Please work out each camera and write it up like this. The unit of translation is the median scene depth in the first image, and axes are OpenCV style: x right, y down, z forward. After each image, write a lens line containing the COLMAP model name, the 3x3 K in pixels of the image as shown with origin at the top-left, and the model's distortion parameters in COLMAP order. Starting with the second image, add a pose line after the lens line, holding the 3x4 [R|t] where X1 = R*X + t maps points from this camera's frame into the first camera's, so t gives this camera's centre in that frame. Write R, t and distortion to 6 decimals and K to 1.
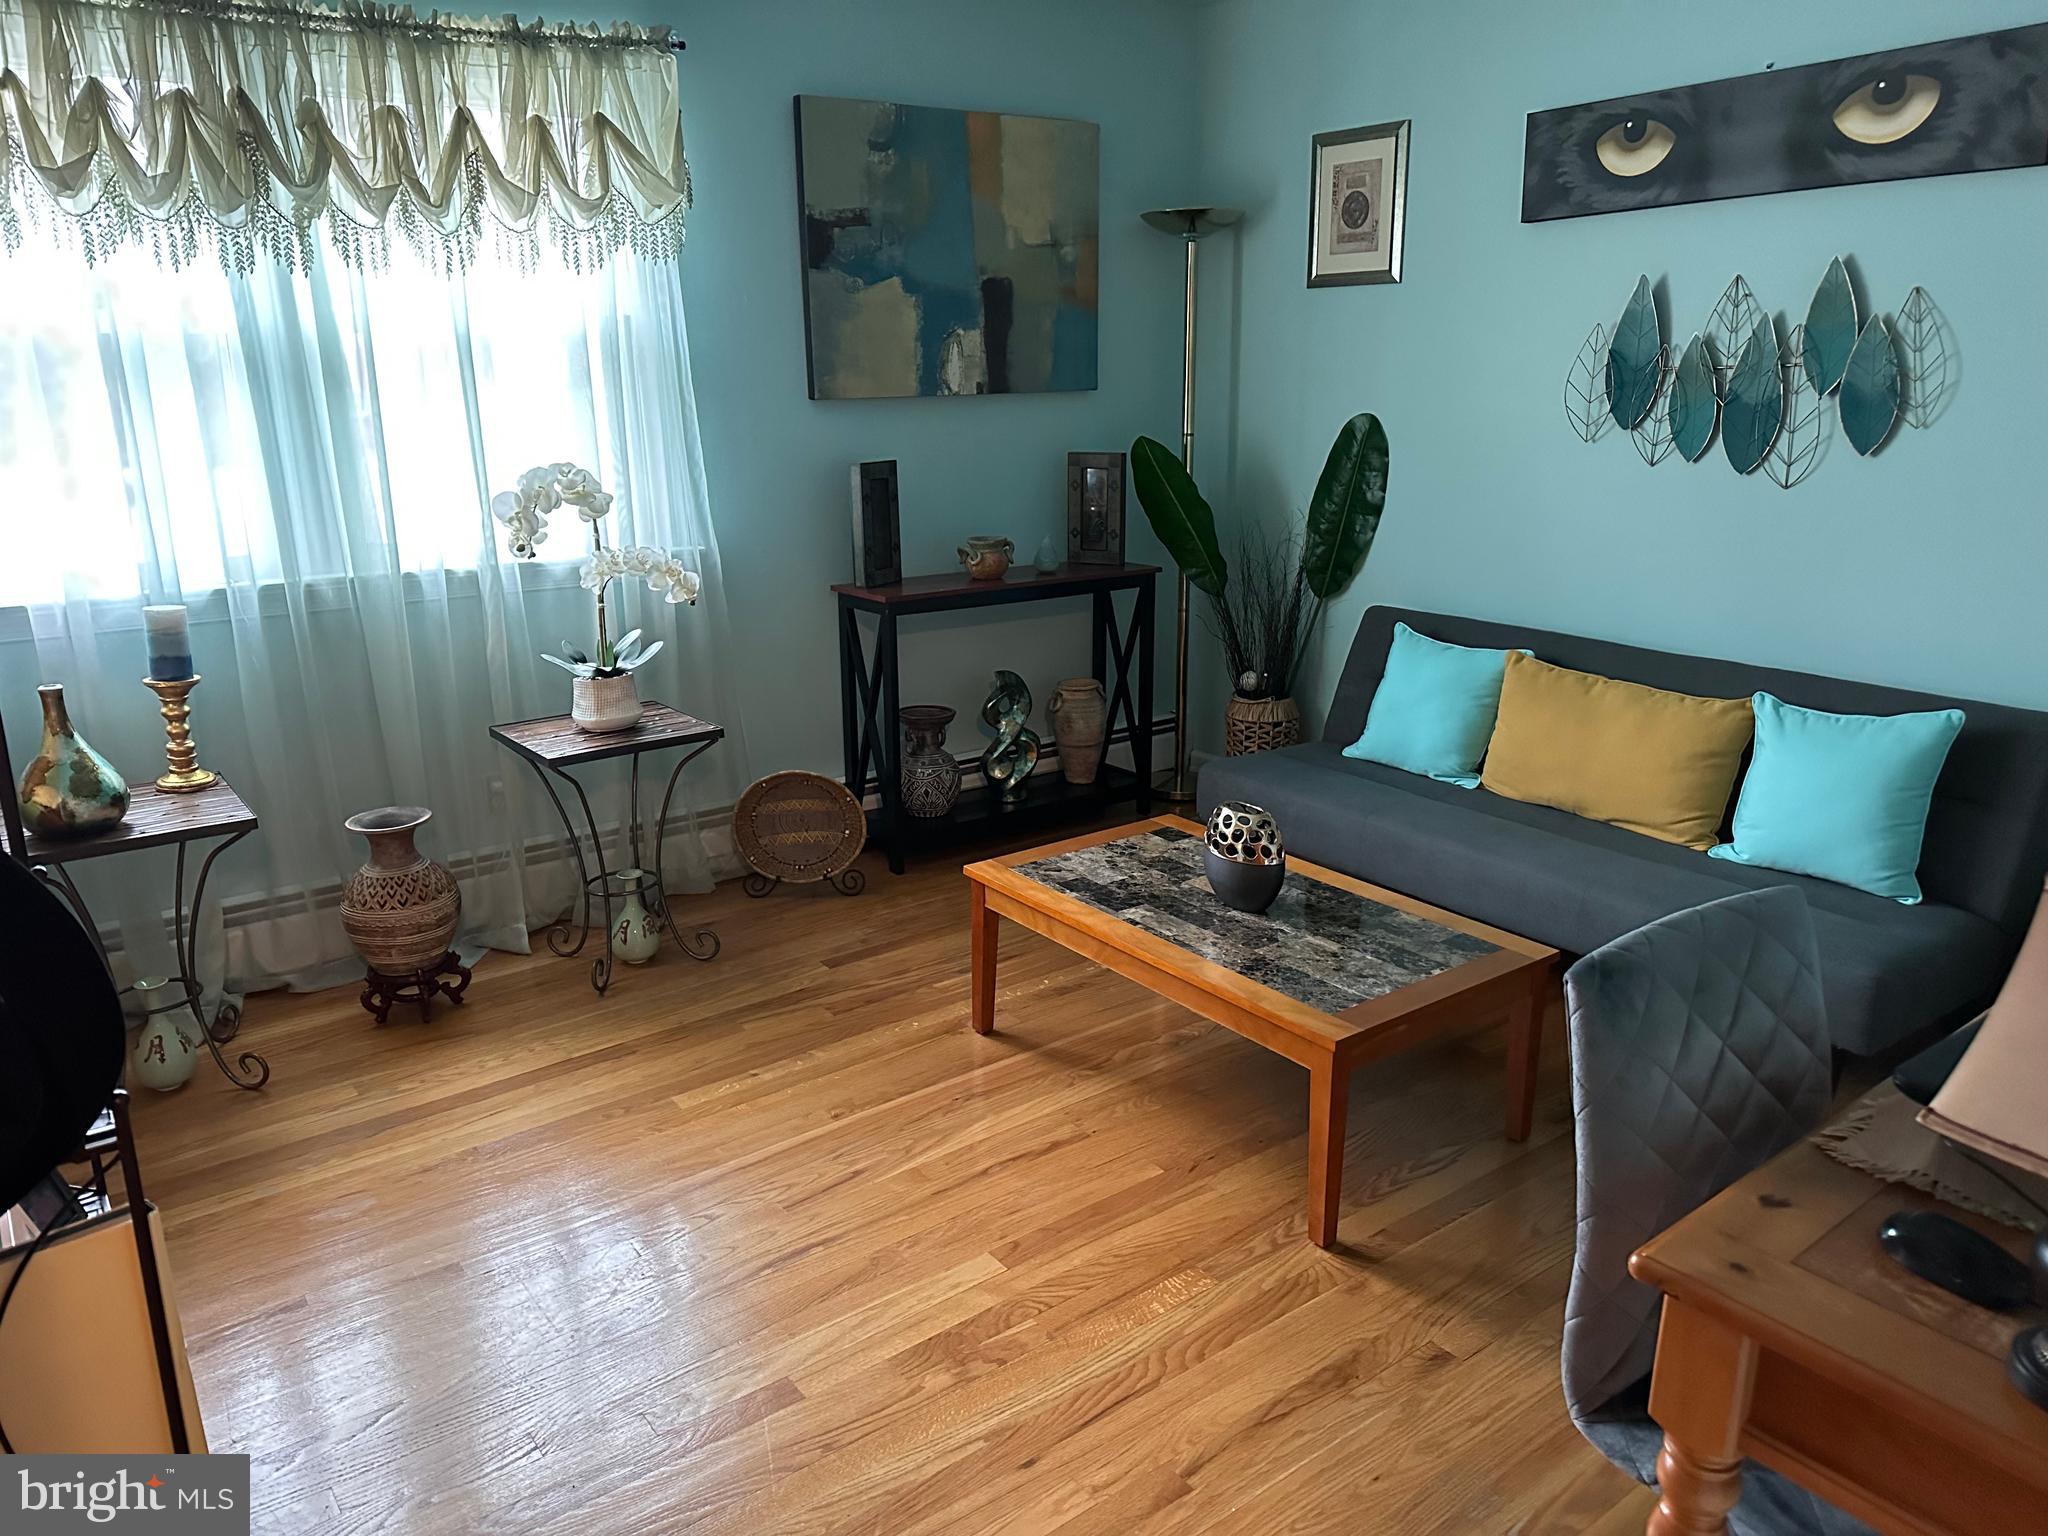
lens RADIAL K [[1362.9, 0, 1024.0], [0, 1362.9, 768.0], [0, 0, 1]] dist [0.026856, 0.001264]
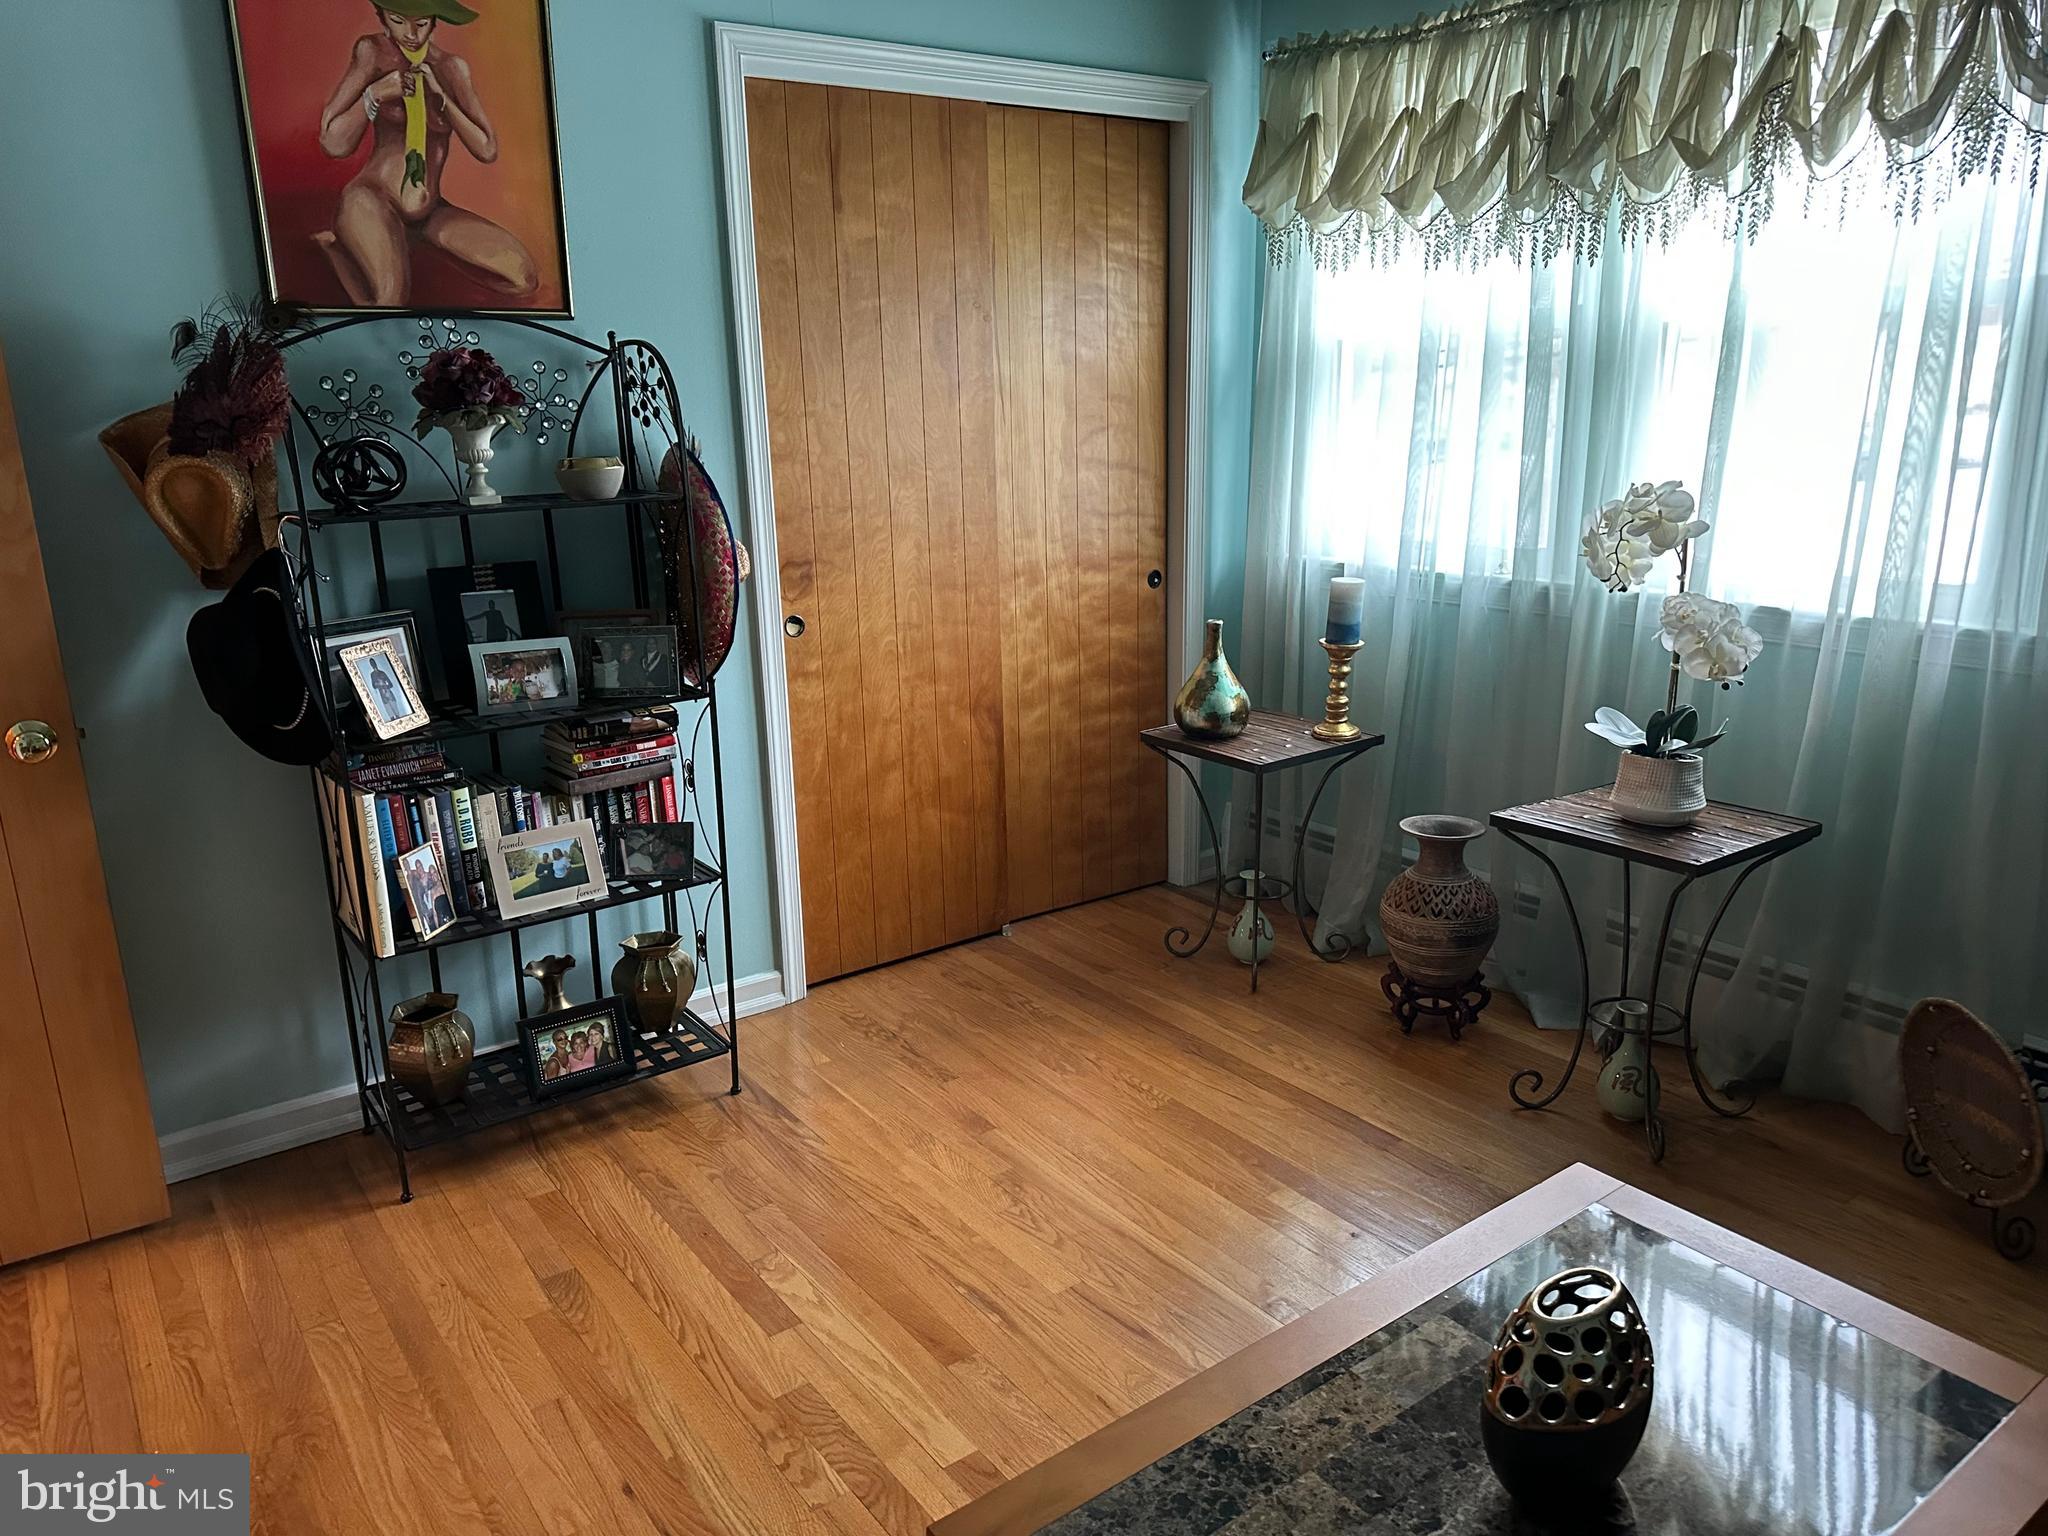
lens RADIAL K [[1414.6, 0, 1024.0], [0, 1414.6, 768.0], [0, 0, 1]] dist [0.080353, -0.116172]
pose [[-0.006357, 0.265430, -0.964109, 0.549784], [-0.252051, 0.932574, 0.258410, -0.204151], [0.967693, 0.244647, 0.060973, 0.691508]]
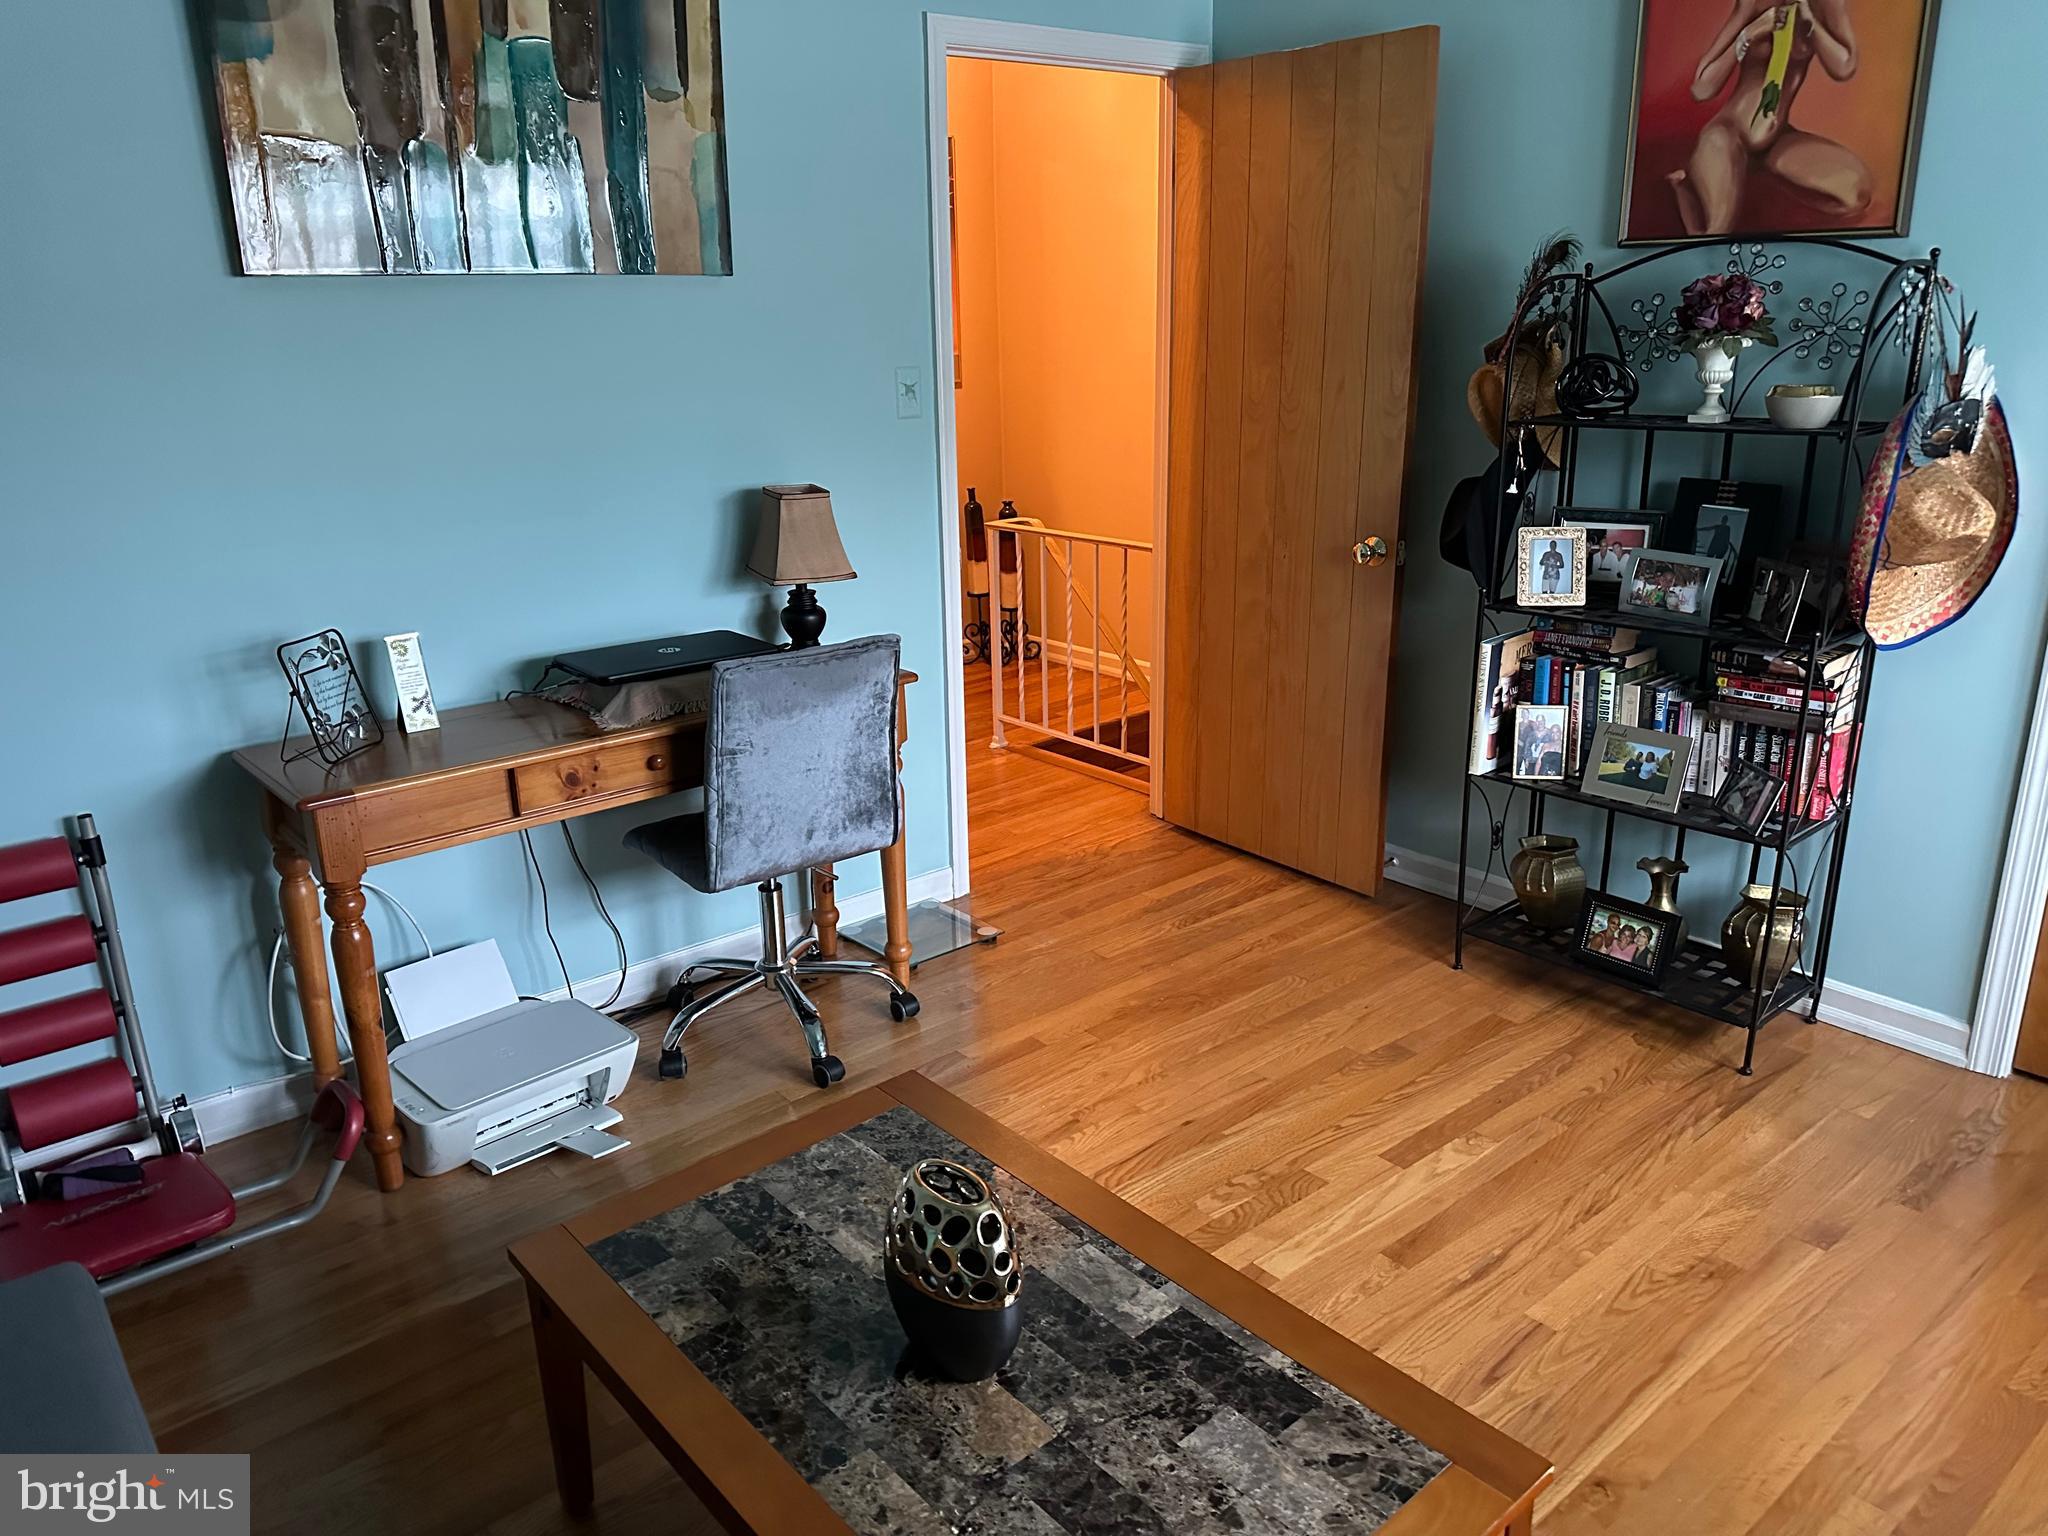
lens RADIAL K [[1434.5, 0, 1024.0], [0, 1434.5, 768.0], [0, 0, 1]] dist [0.000595, -0.024623]
pose [[-0.997597, 0.050344, -0.047599, 0.140957], [0.016050, 0.836259, 0.548099, -0.381718], [0.067398, 0.546018, -0.835058, 1.280566]]
